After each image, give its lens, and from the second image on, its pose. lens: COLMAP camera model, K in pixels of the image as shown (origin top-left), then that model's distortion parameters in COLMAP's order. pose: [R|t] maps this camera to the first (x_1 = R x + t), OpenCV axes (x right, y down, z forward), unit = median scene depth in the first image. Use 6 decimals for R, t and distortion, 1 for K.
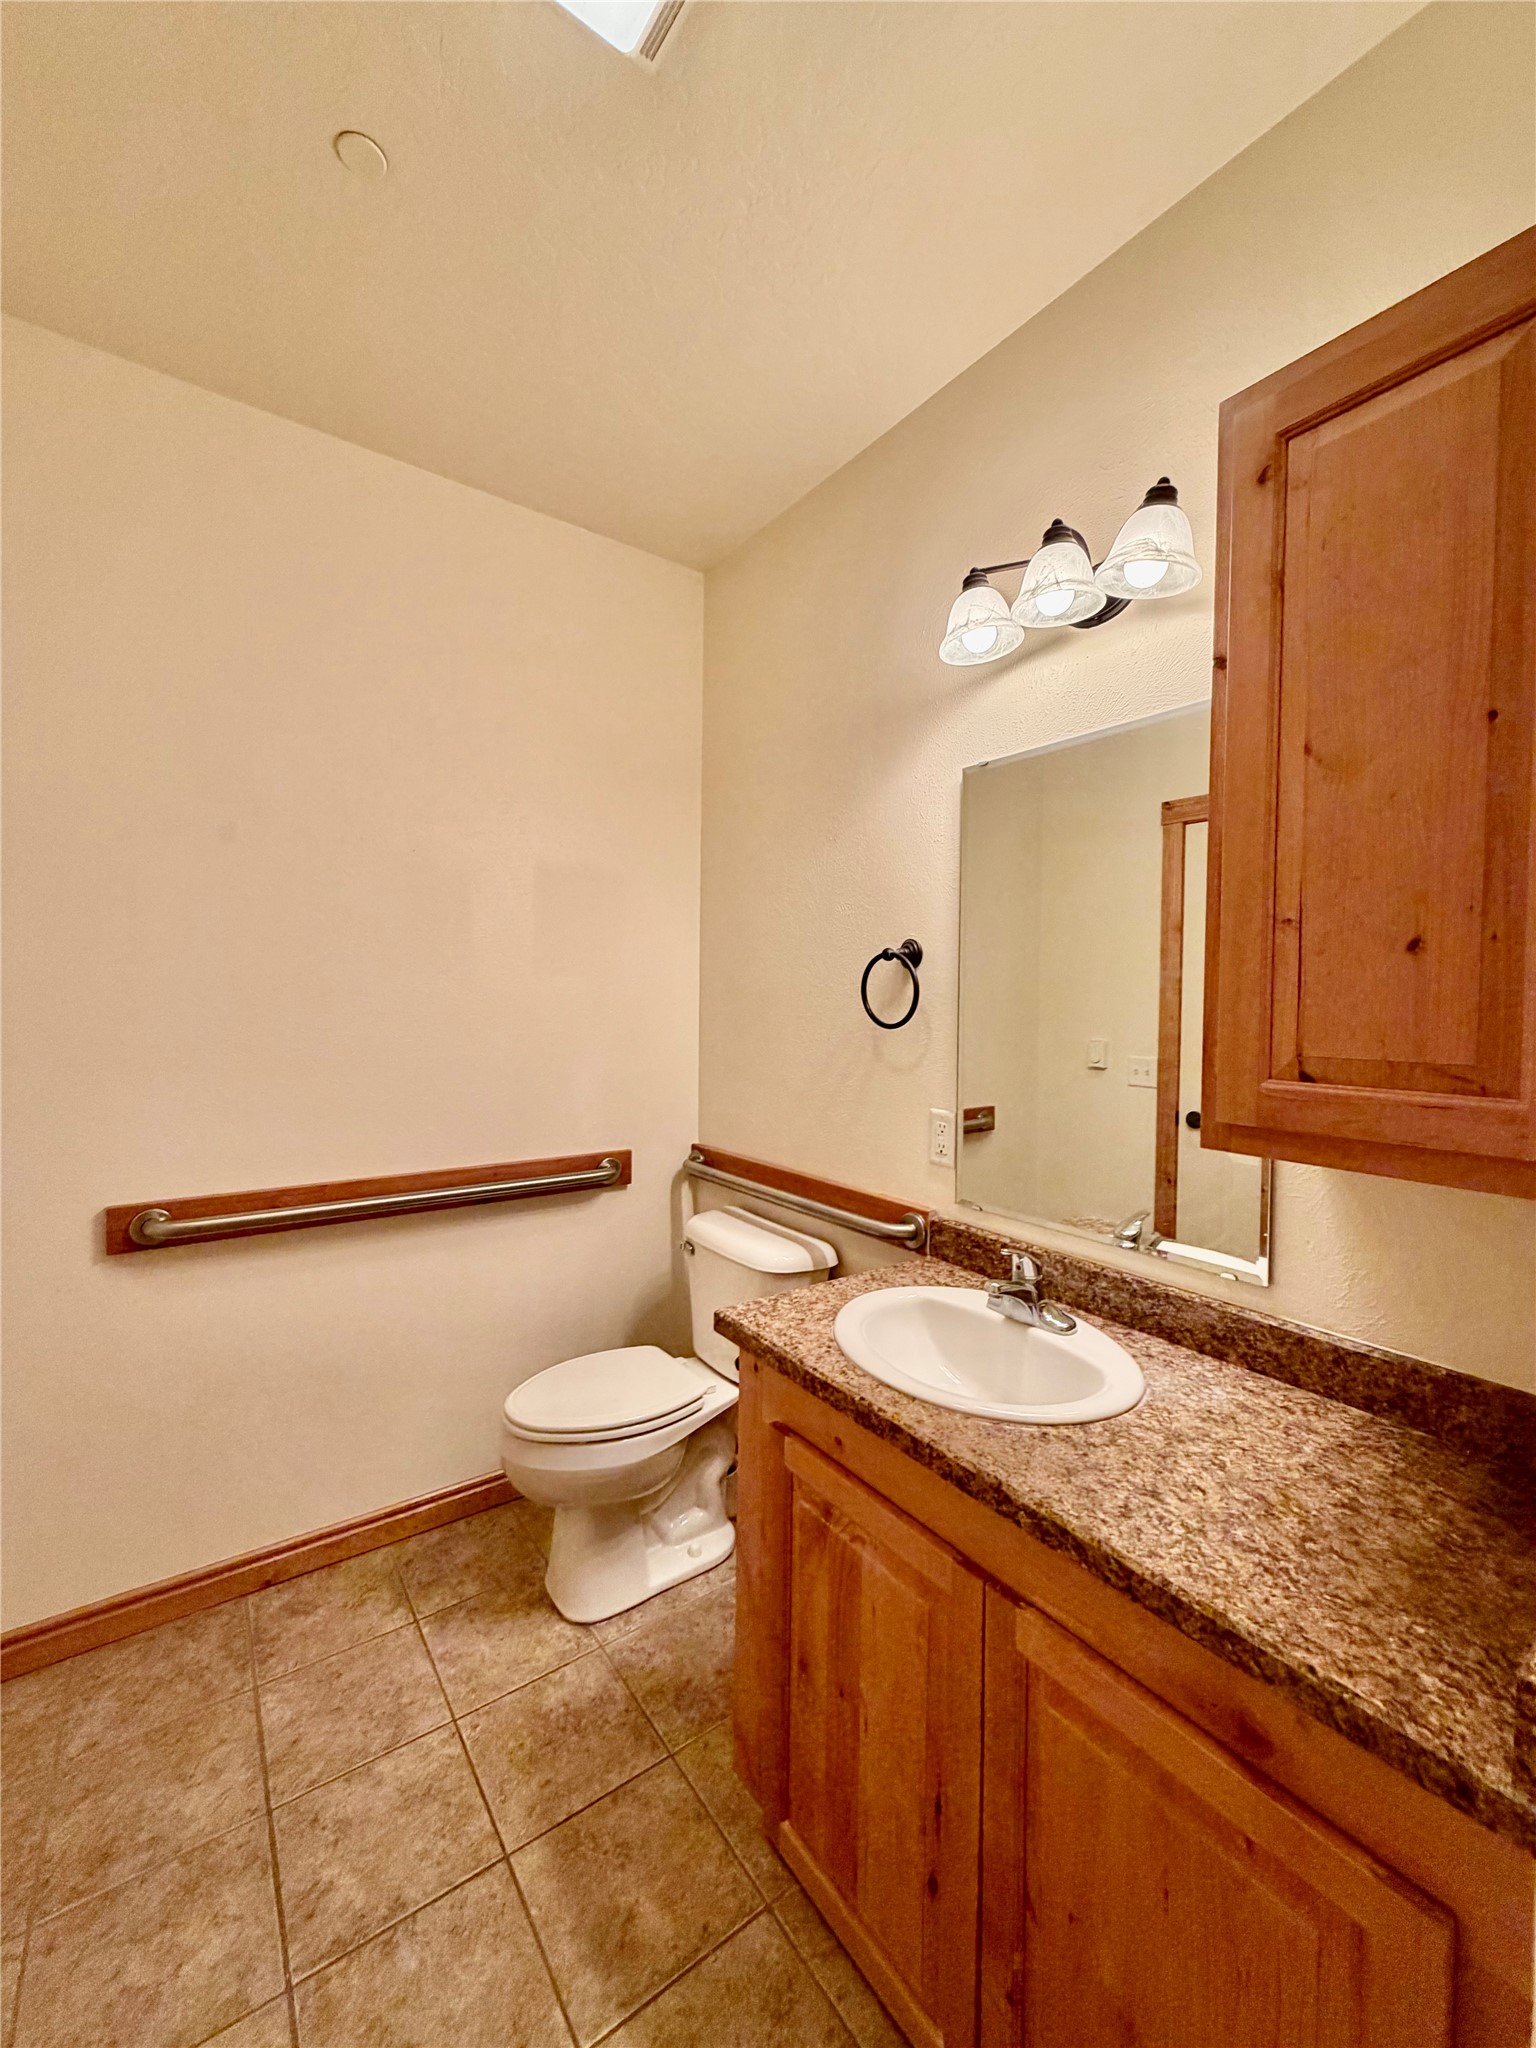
lens RADIAL K [[816.0, 0, 761.3], [0, 816.0, 1018.3], [0, 0, 1]] dist [0.003713, 0.000310]
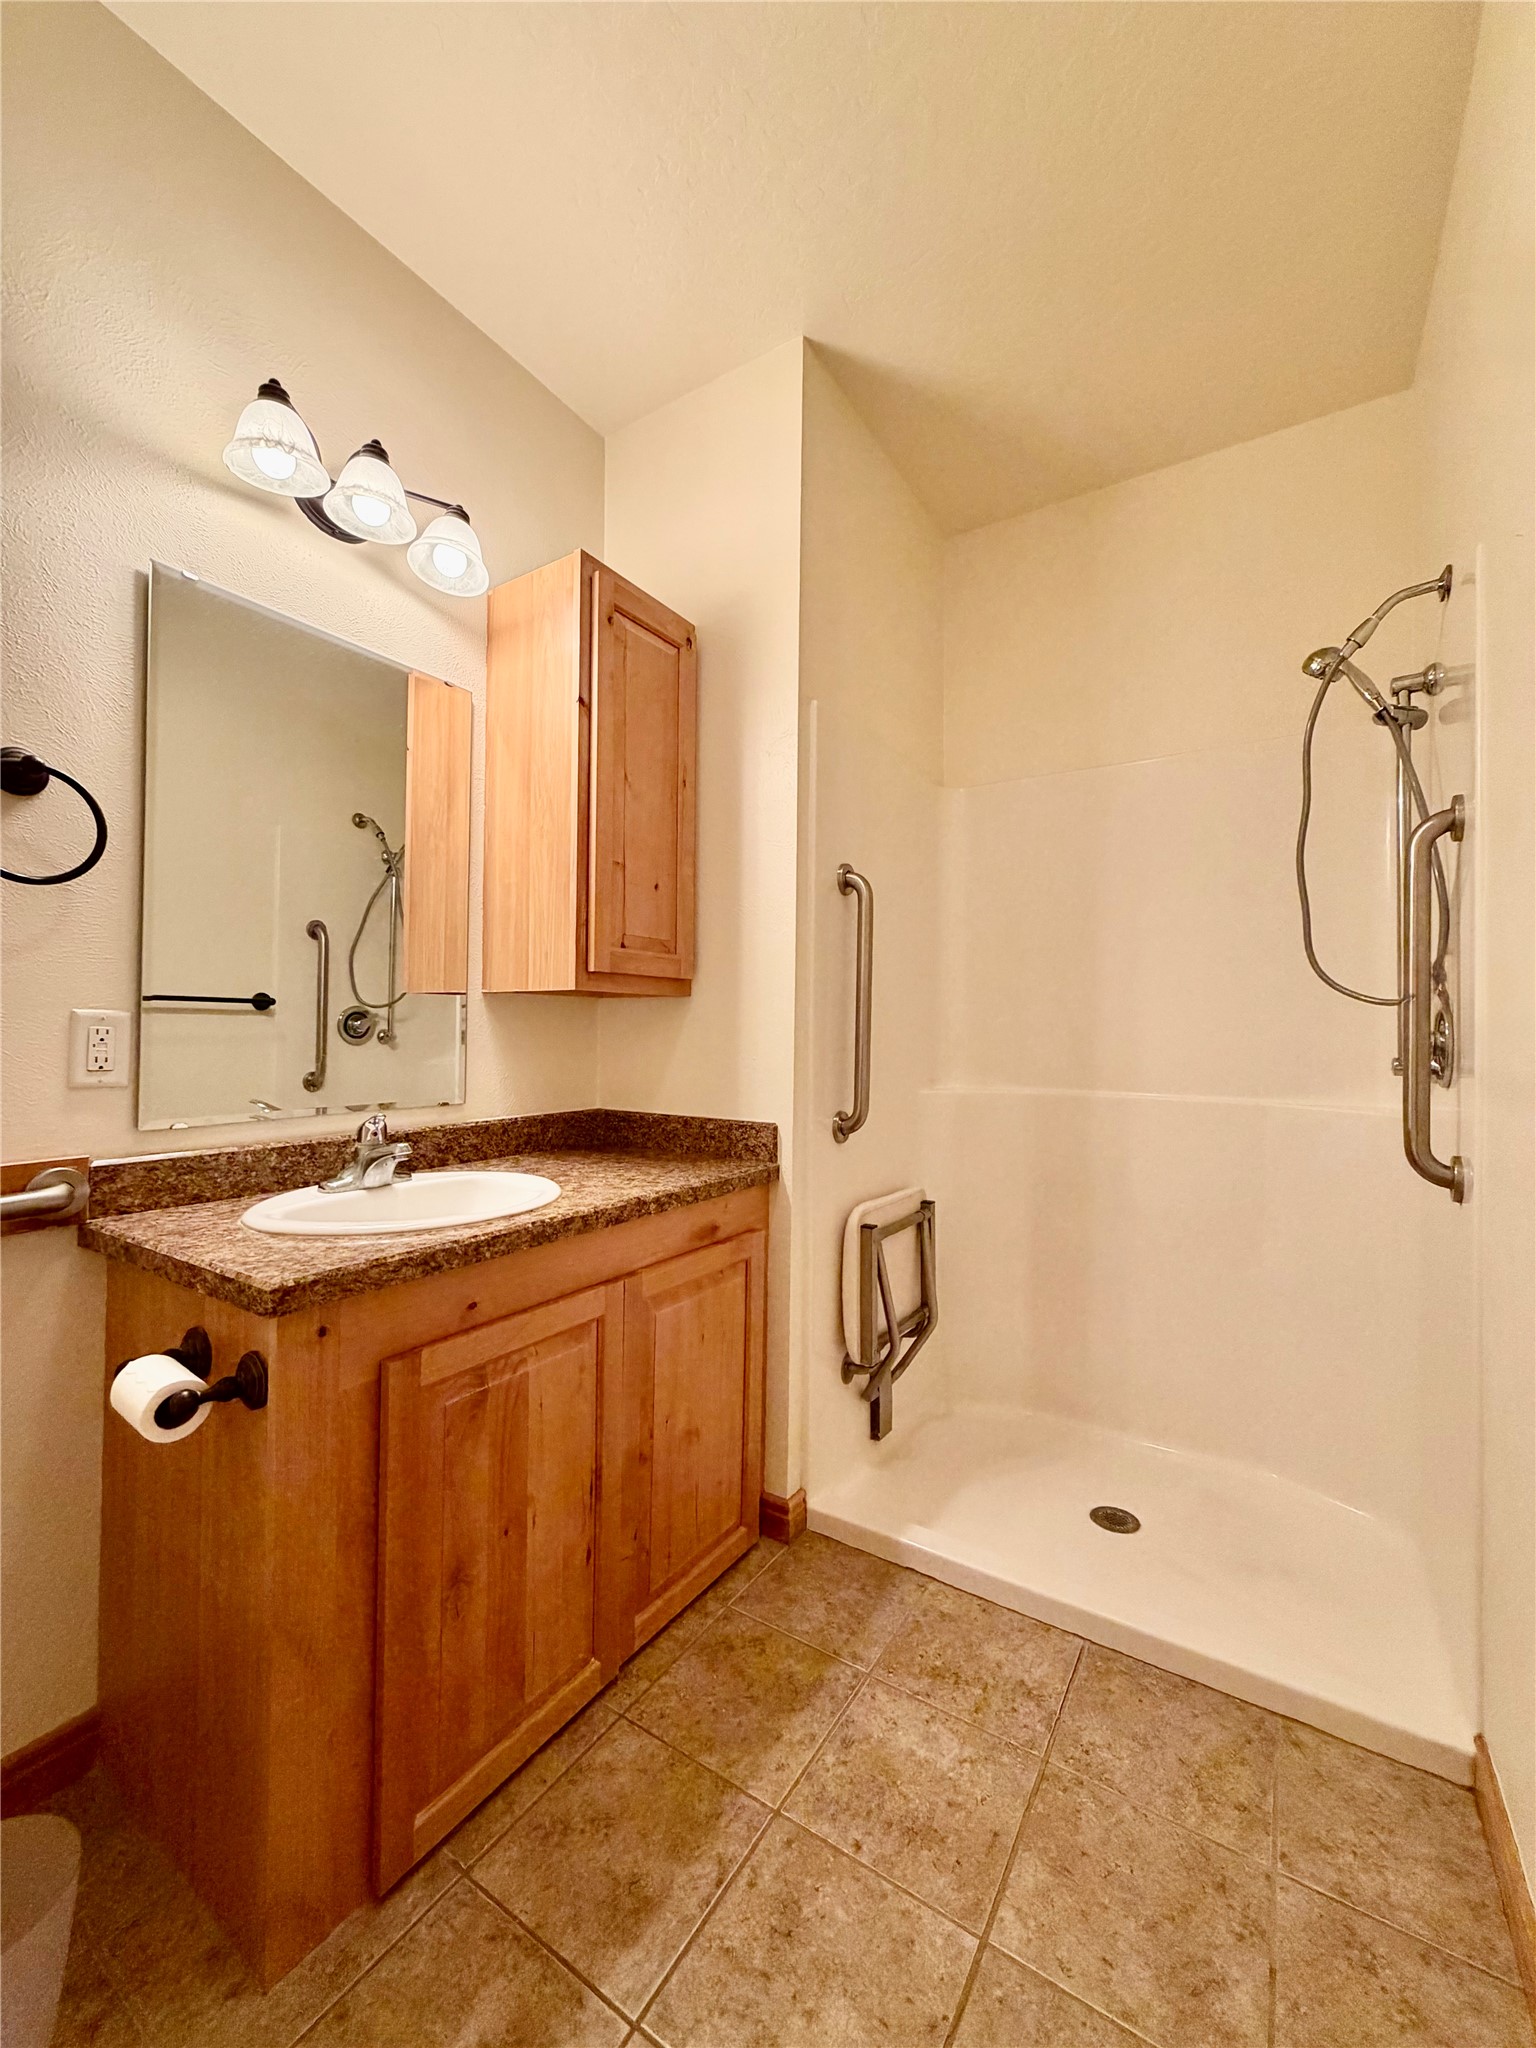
lens RADIAL K [[816.0, 0, 766.0], [0, 816.0, 1020.2], [0, 0, 1]] dist [0.003713, 0.000310]
pose [[-0.363576, -0.002679, 0.931561, -0.986405], [0.012178, 0.999897, 0.007628, 0.185690], [-0.931485, 0.014118, -0.363506, 1.080546]]
